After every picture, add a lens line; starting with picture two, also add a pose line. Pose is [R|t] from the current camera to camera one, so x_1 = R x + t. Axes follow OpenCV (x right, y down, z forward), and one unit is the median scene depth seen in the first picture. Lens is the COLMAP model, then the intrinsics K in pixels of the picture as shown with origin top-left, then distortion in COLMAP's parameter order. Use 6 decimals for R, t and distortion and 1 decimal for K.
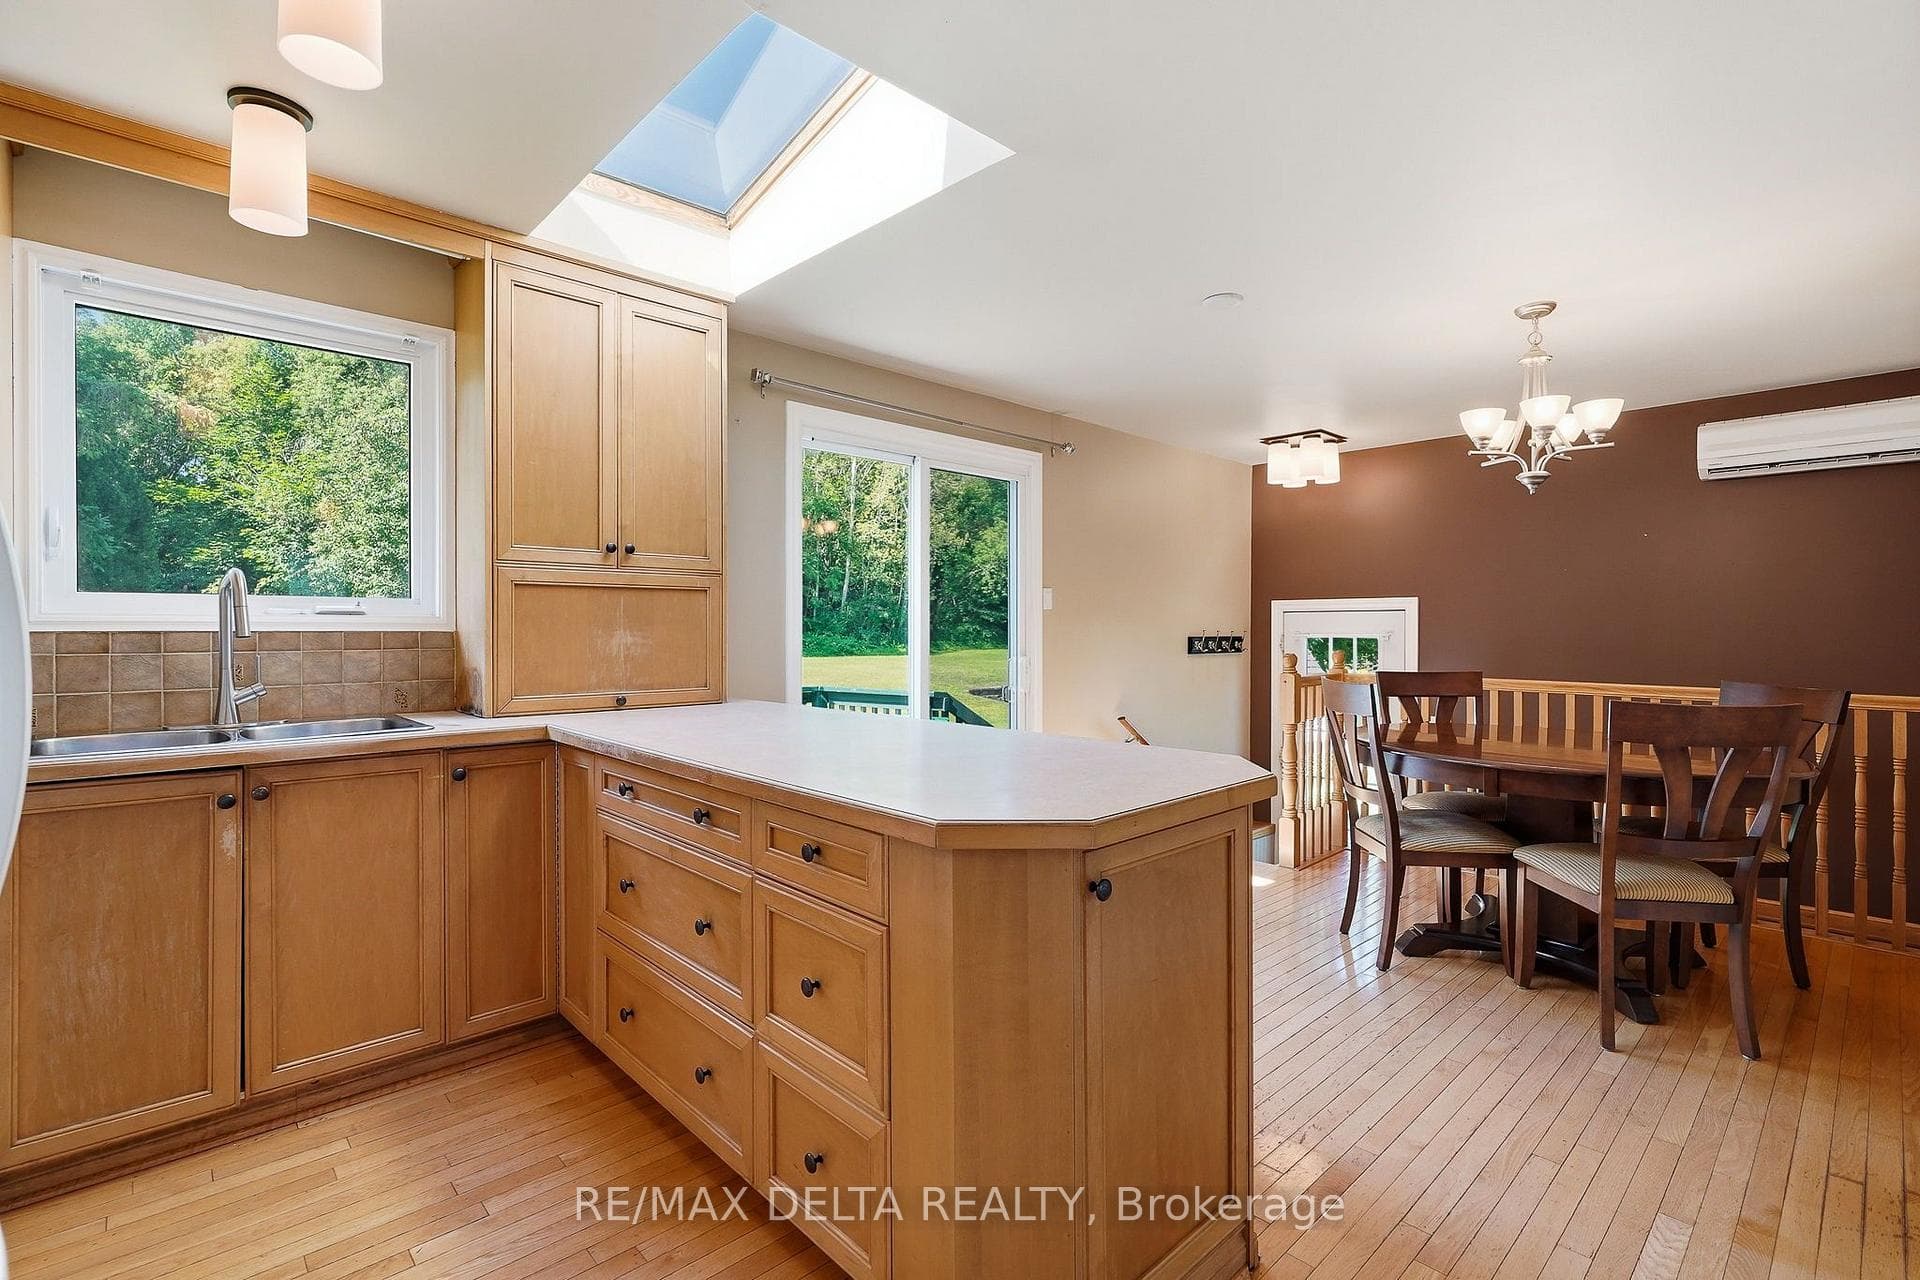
lens RADIAL K [[882.8, 0, 954.8], [0, 882.8, 631.4], [0, 0, 1]] dist [-0.002430, 0.000009]
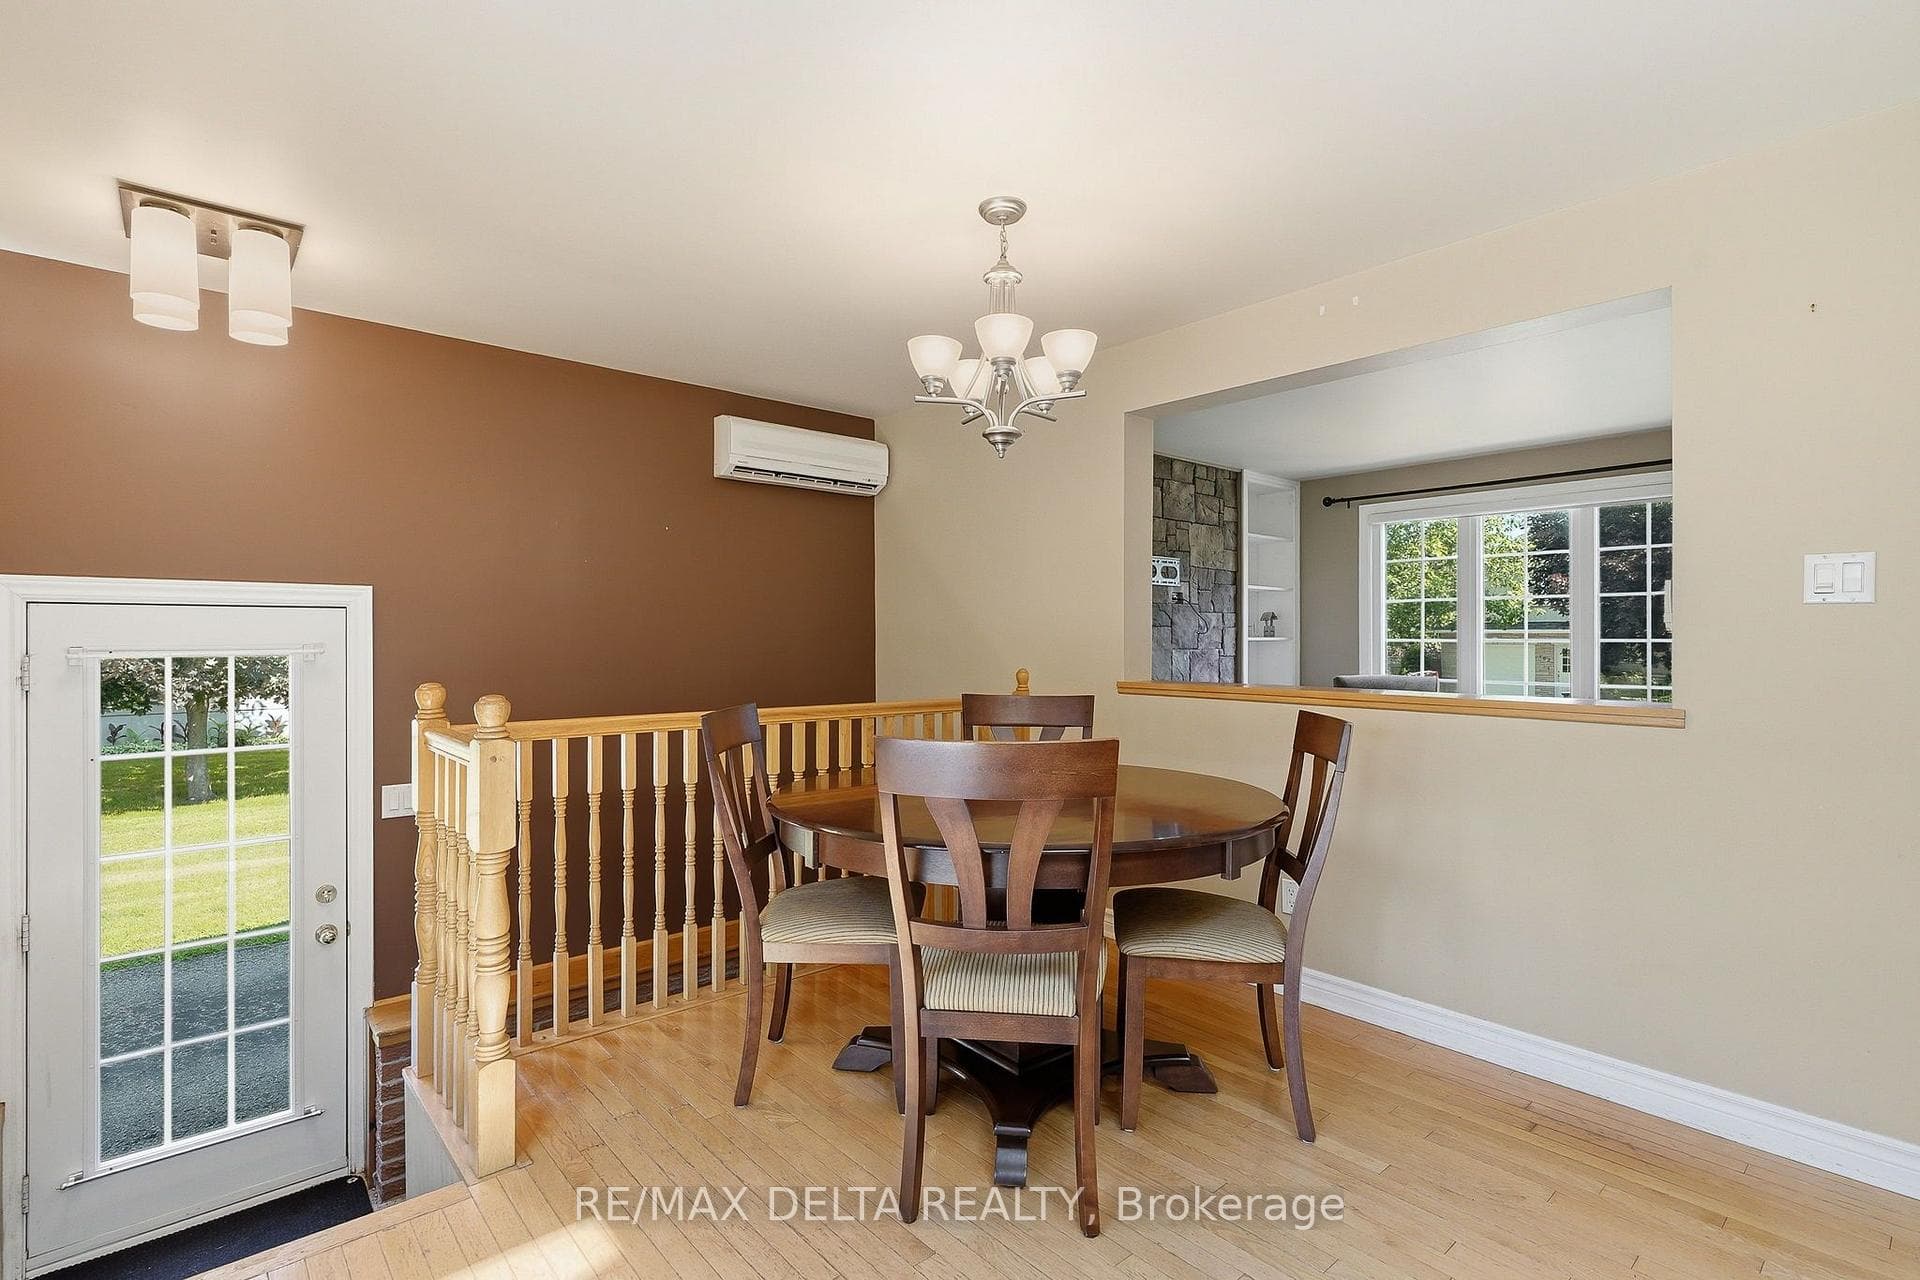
lens RADIAL K [[882.8, 0, 962.0], [0, 882.8, 629.1], [0, 0, 1]] dist [-0.002430, 0.000009]
pose [[0.038024, 0.016011, 0.999149, -0.067159], [0.007280, 0.999841, -0.016299, 0.004267], [-0.999250, 0.007893, 0.037901, 0.827450]]
